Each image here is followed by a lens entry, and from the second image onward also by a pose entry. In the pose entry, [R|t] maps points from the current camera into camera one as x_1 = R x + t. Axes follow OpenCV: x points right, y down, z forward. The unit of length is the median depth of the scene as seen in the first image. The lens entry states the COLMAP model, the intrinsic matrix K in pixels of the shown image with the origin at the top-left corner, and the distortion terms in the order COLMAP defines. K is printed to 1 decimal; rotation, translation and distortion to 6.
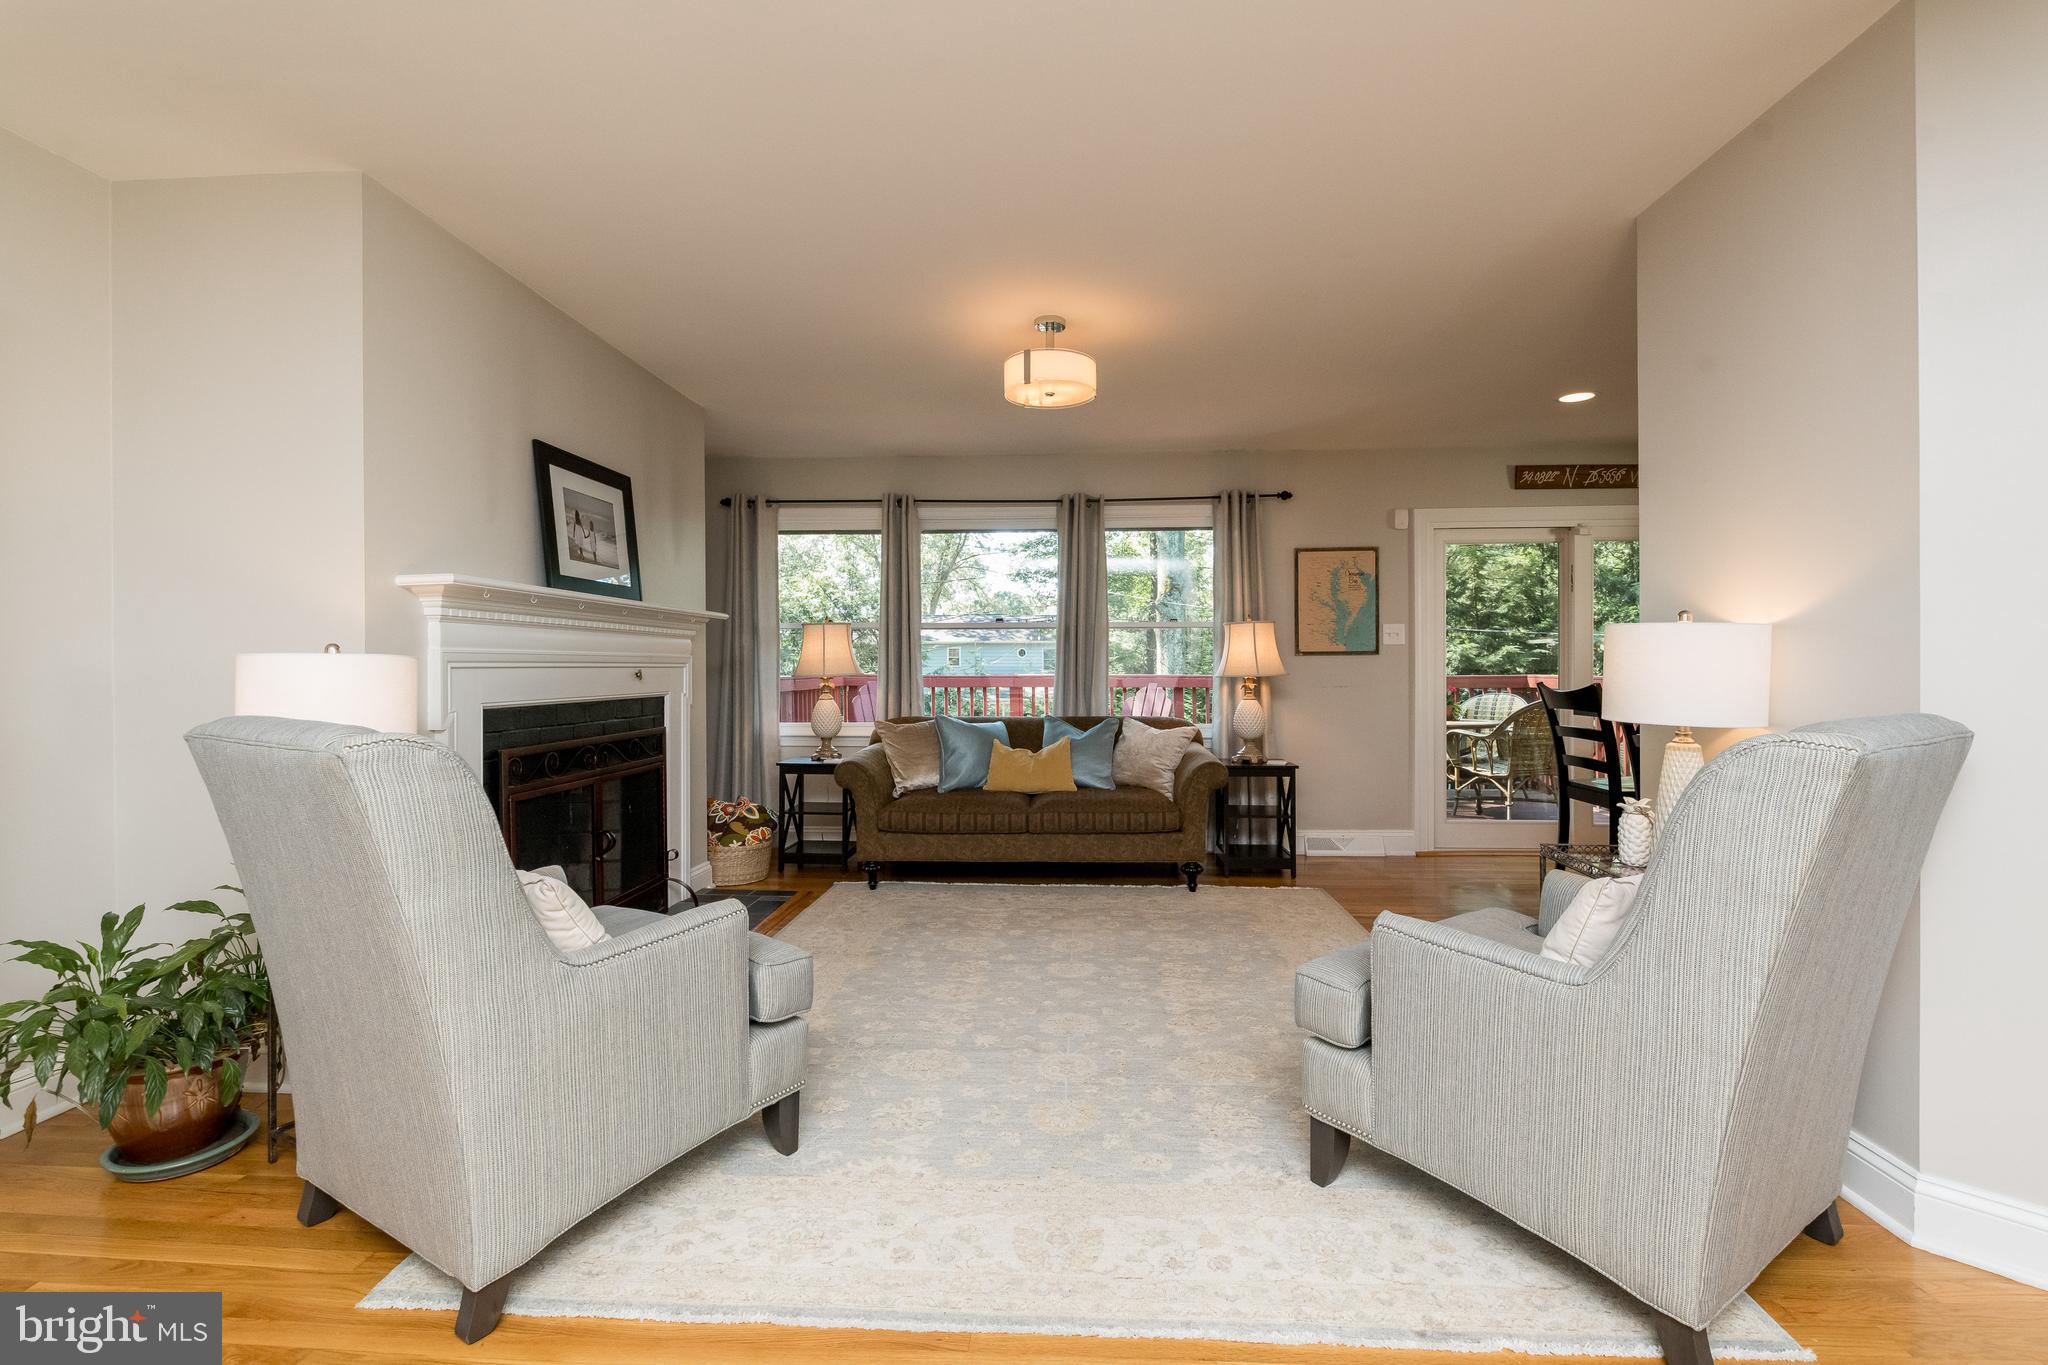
lens RADIAL K [[888.8, 0, 1027.3], [0, 888.8, 670.6], [0, 0, 1]] dist [0.004561, -0.000895]
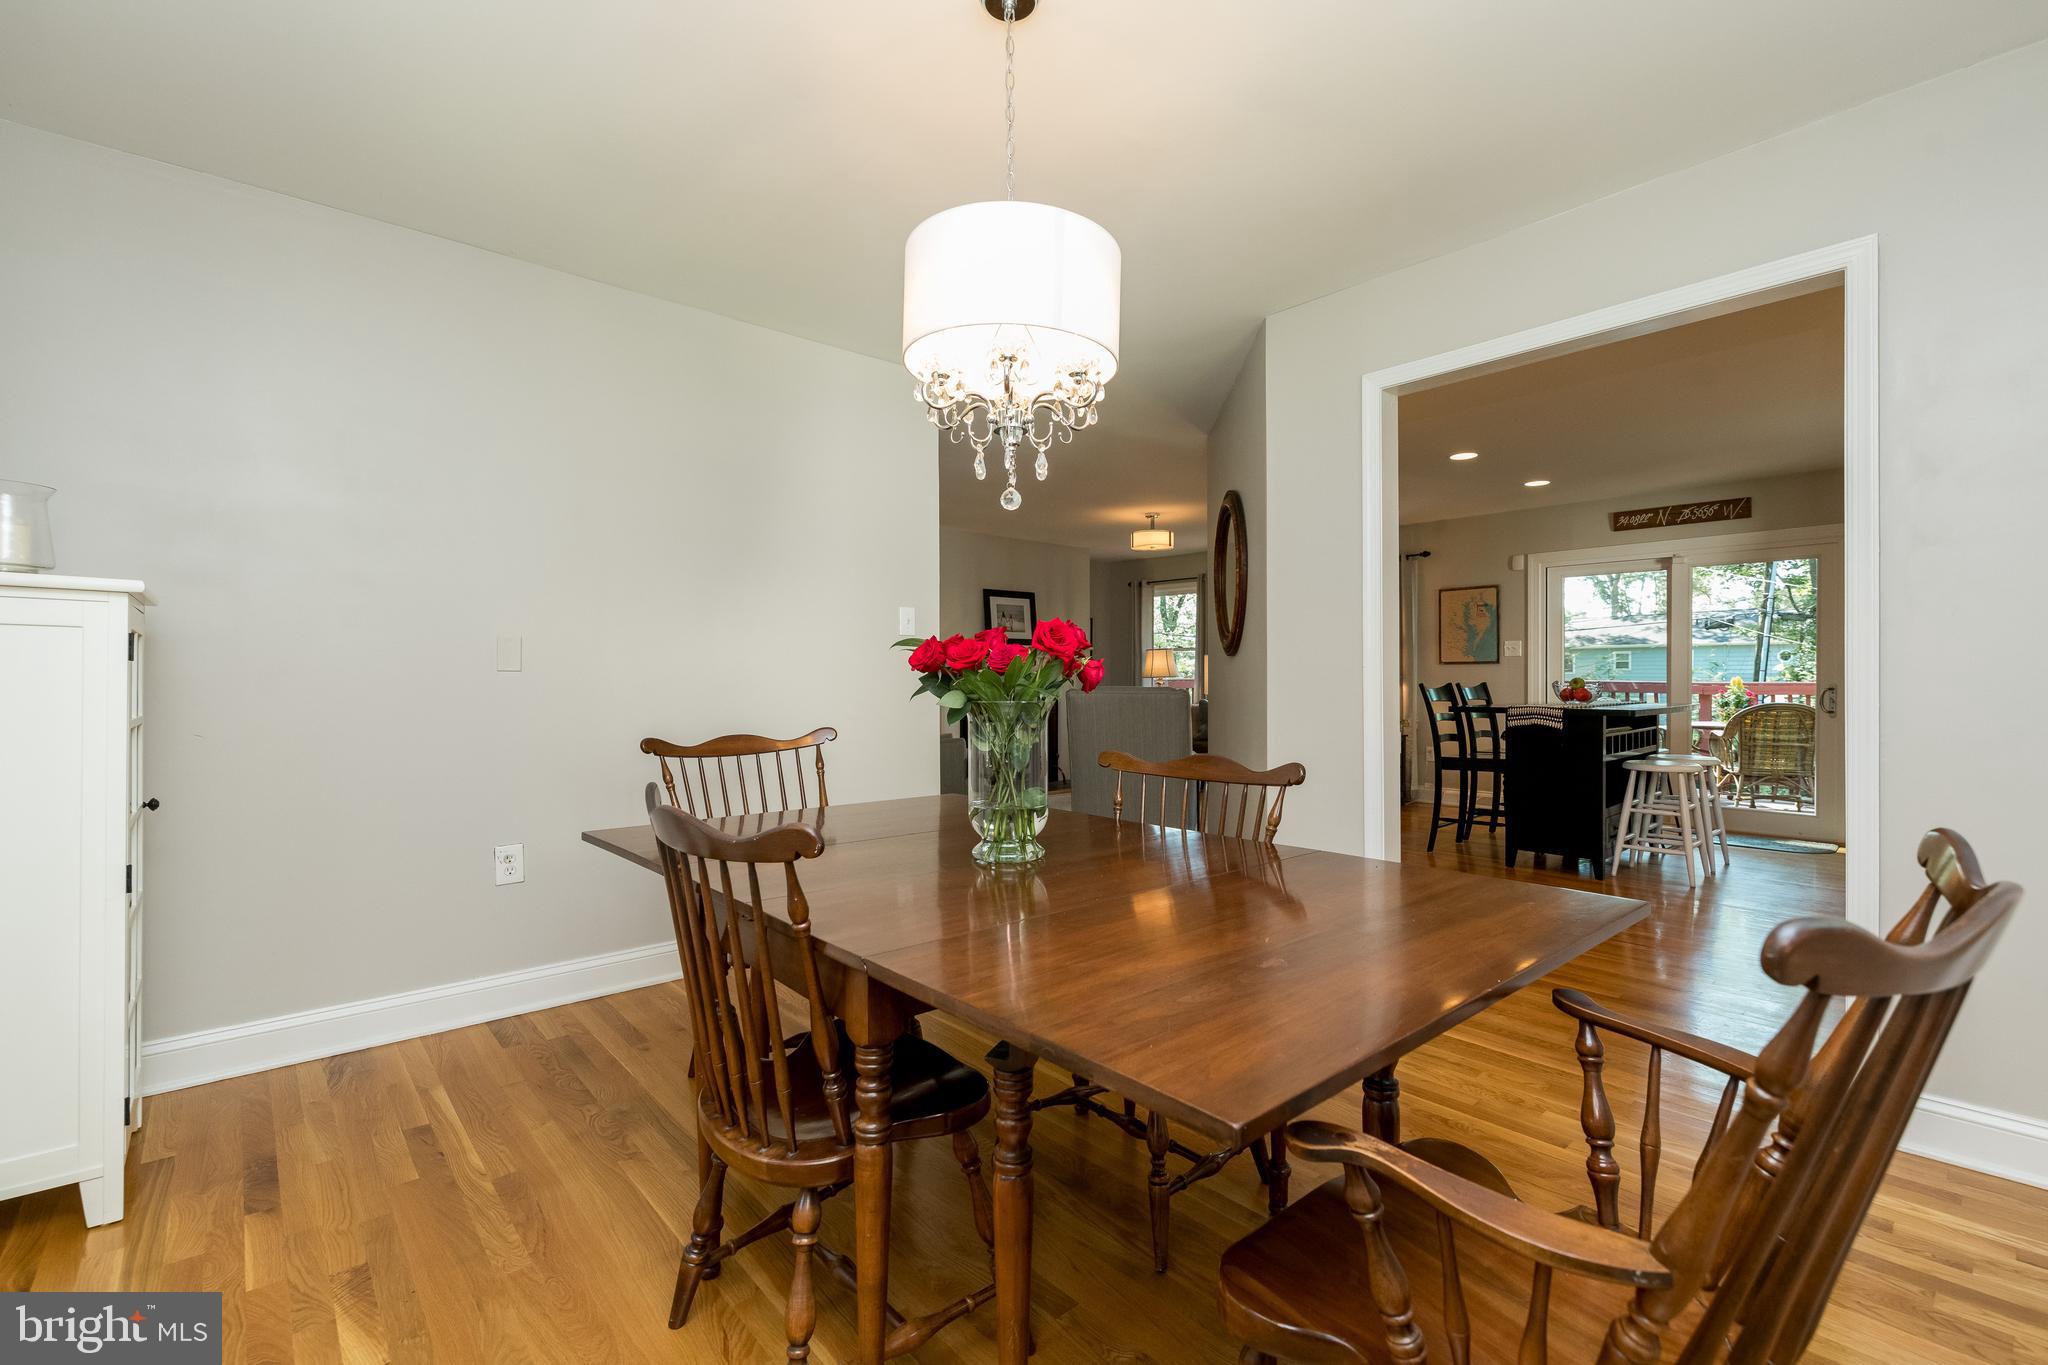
lens RADIAL K [[889.9, 0, 1029.2], [0, 889.9, 681.6], [0, 0, 1]] dist [0.007581, -0.000475]
pose [[0.715869, 0.003802, -0.698224, 0.835013], [-0.001305, 0.999991, 0.004107, 0.005442], [0.698234, -0.002029, 0.715867, -0.485021]]
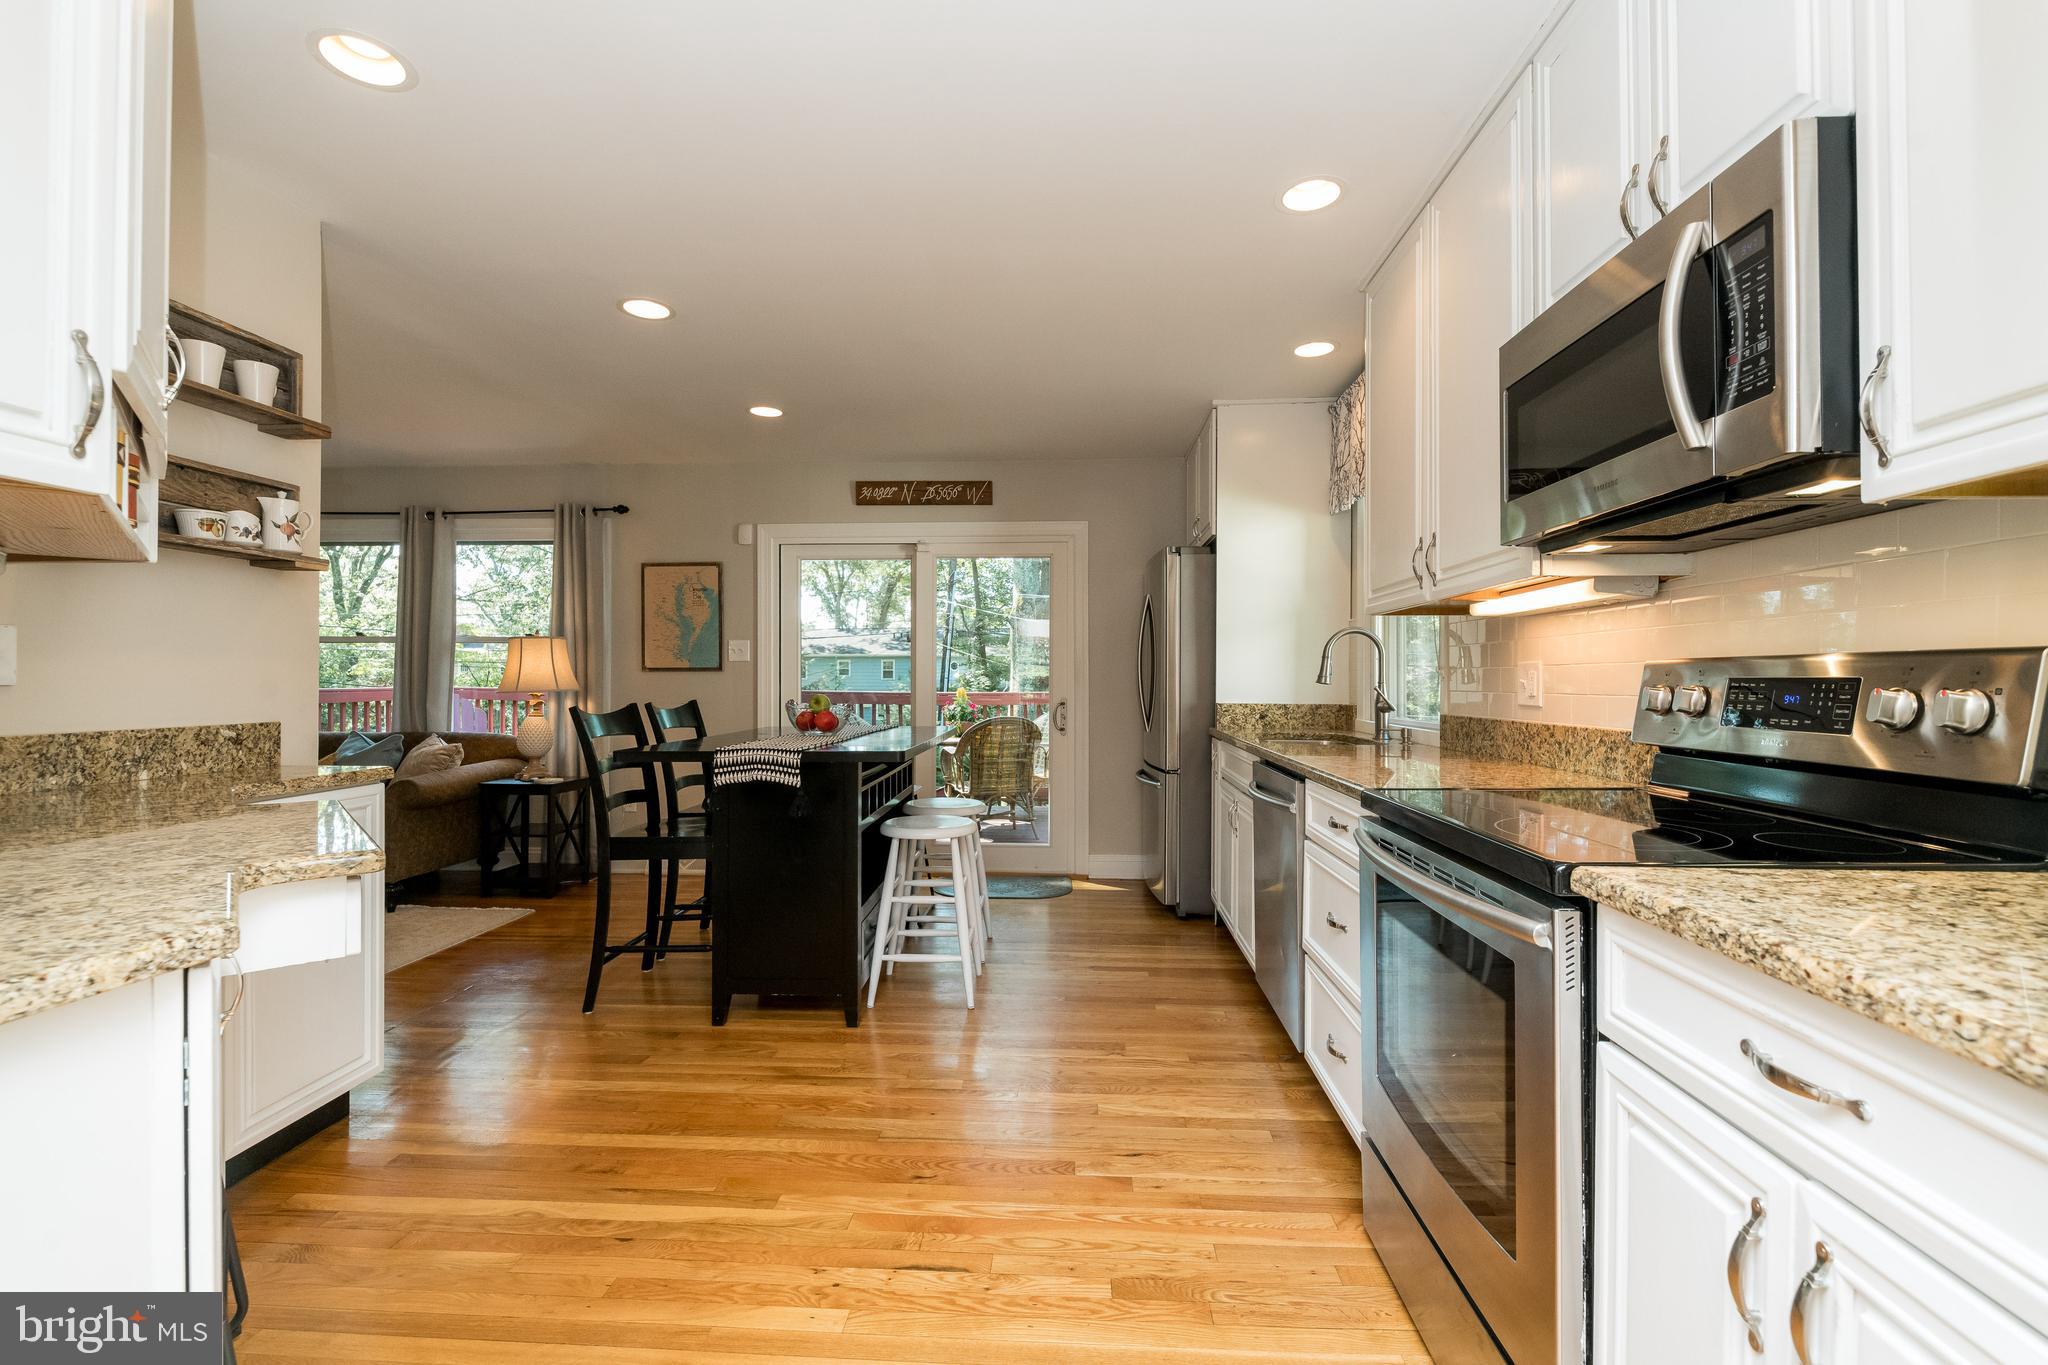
lens RADIAL K [[889.9, 0, 1029.2], [0, 889.9, 681.6], [0, 0, 1]] dist [0.007581, -0.000475]
pose [[0.999794, 0.002019, 0.020187, 0.717489], [-0.001982, 0.999996, -0.001865, -0.004936], [-0.020190, 0.001824, 0.999794, 0.001538]]
